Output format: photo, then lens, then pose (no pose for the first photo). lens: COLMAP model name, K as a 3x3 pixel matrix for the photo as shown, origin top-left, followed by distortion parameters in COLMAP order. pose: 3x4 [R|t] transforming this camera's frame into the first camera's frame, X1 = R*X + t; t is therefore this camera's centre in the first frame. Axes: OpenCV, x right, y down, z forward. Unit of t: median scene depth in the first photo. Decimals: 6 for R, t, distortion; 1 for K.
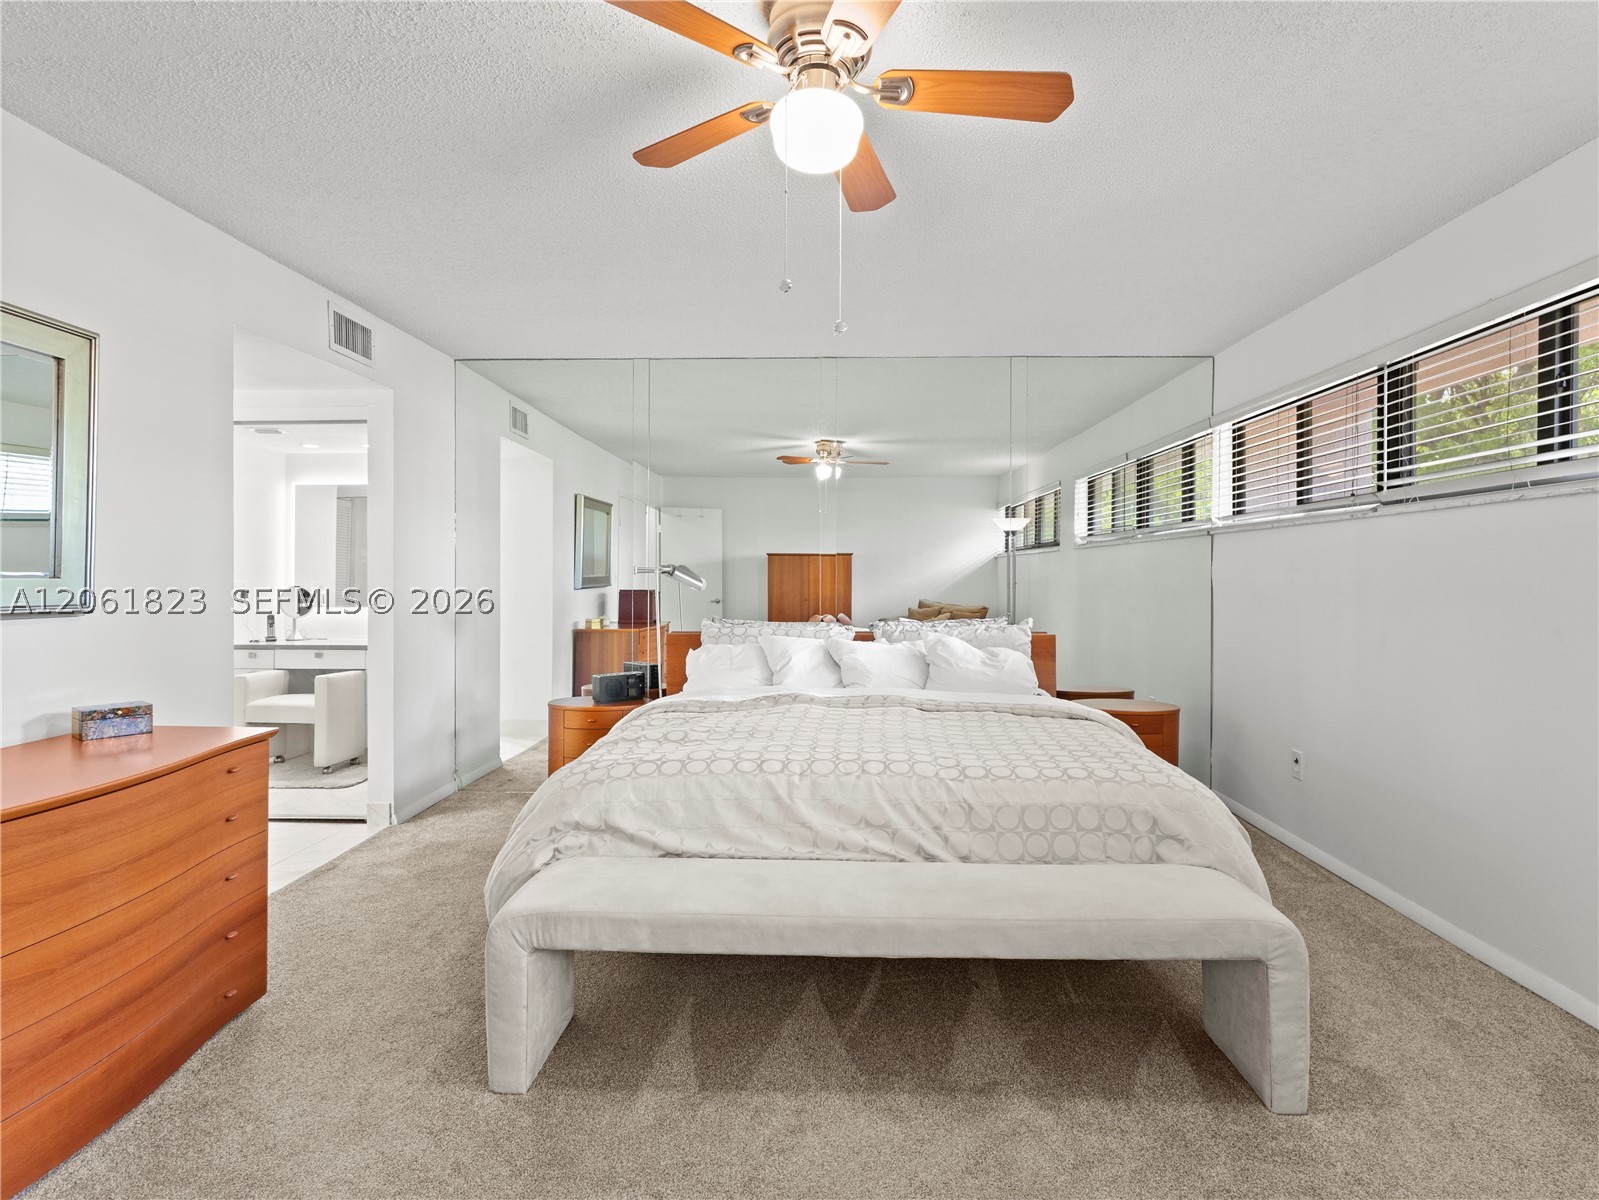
lens RADIAL K [[847.4, 0, 801.7], [0, 847.4, 583.7], [0, 0, 1]] dist [0.003550, 0.001980]
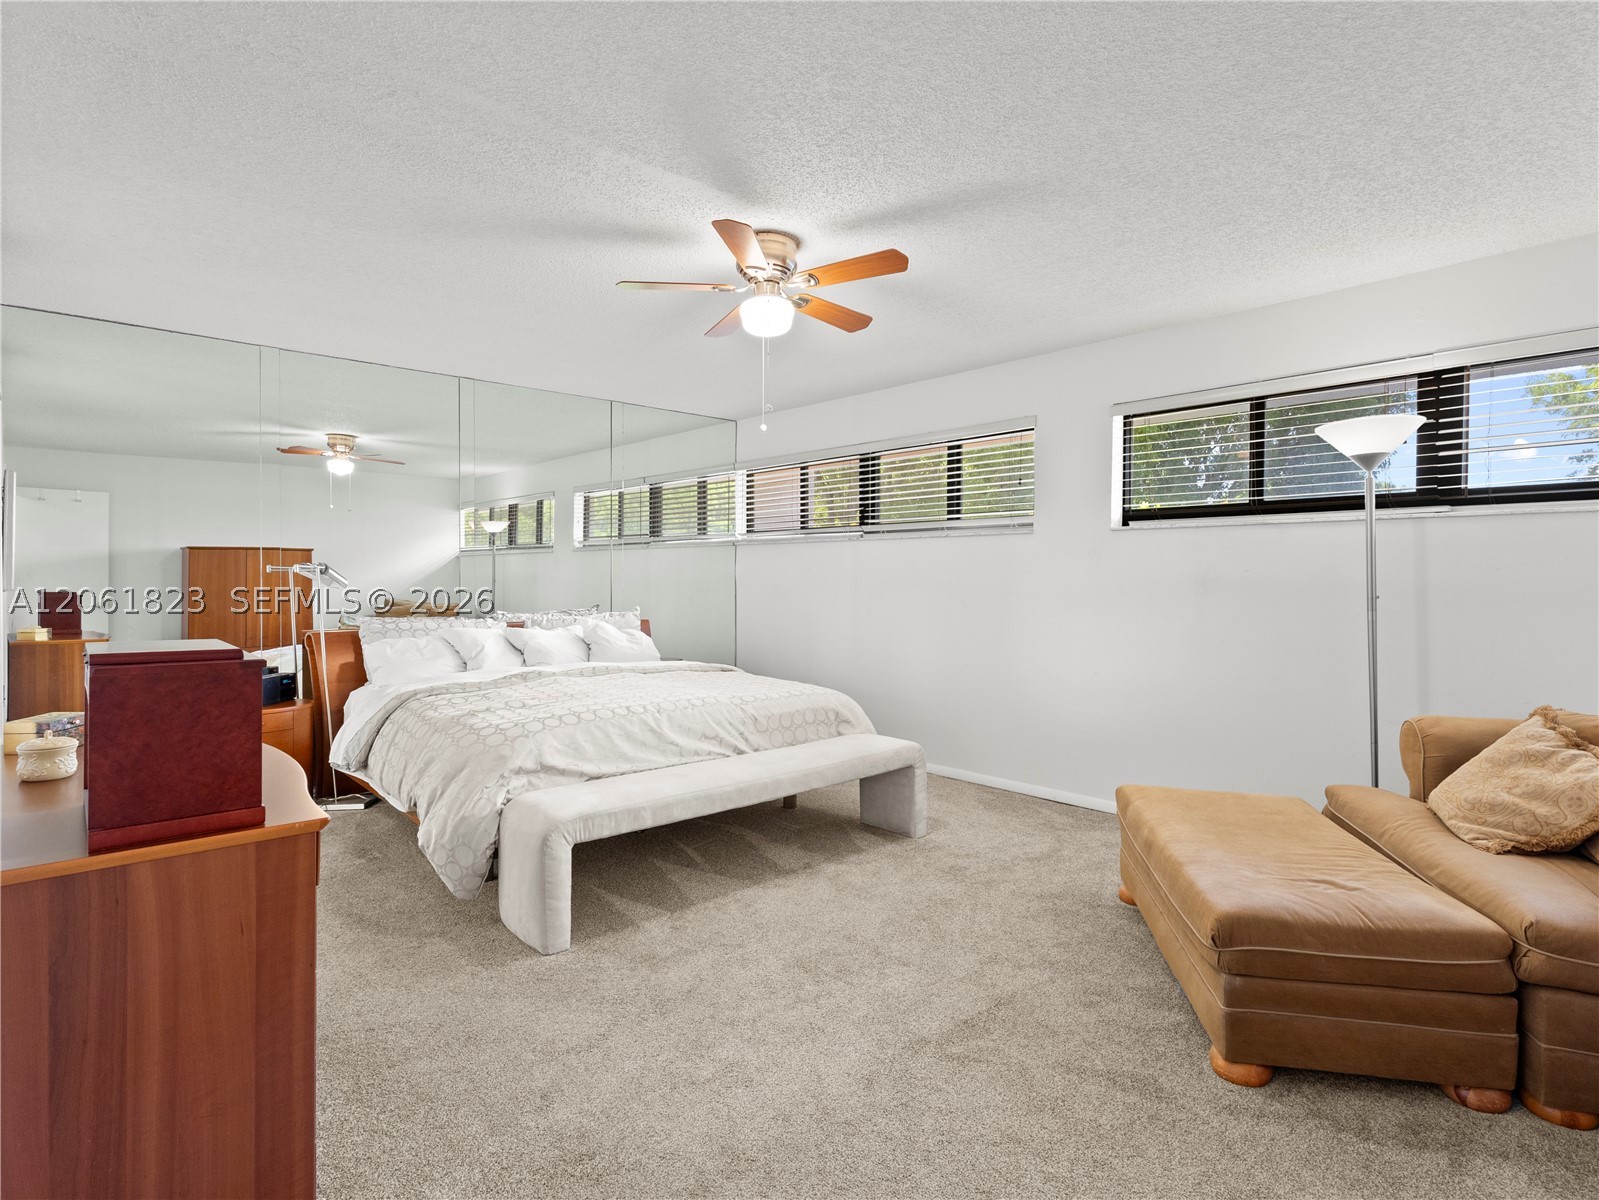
lens RADIAL K [[847.4, 0, 793.7], [0, 847.4, 603.9], [0, 0, 1]] dist [0.003550, 0.001980]
pose [[0.720026, -0.023243, 0.693558, -0.854330], [0.005309, 0.999594, 0.027988, 0.001649], [-0.693927, -0.016469, 0.719857, -0.201753]]
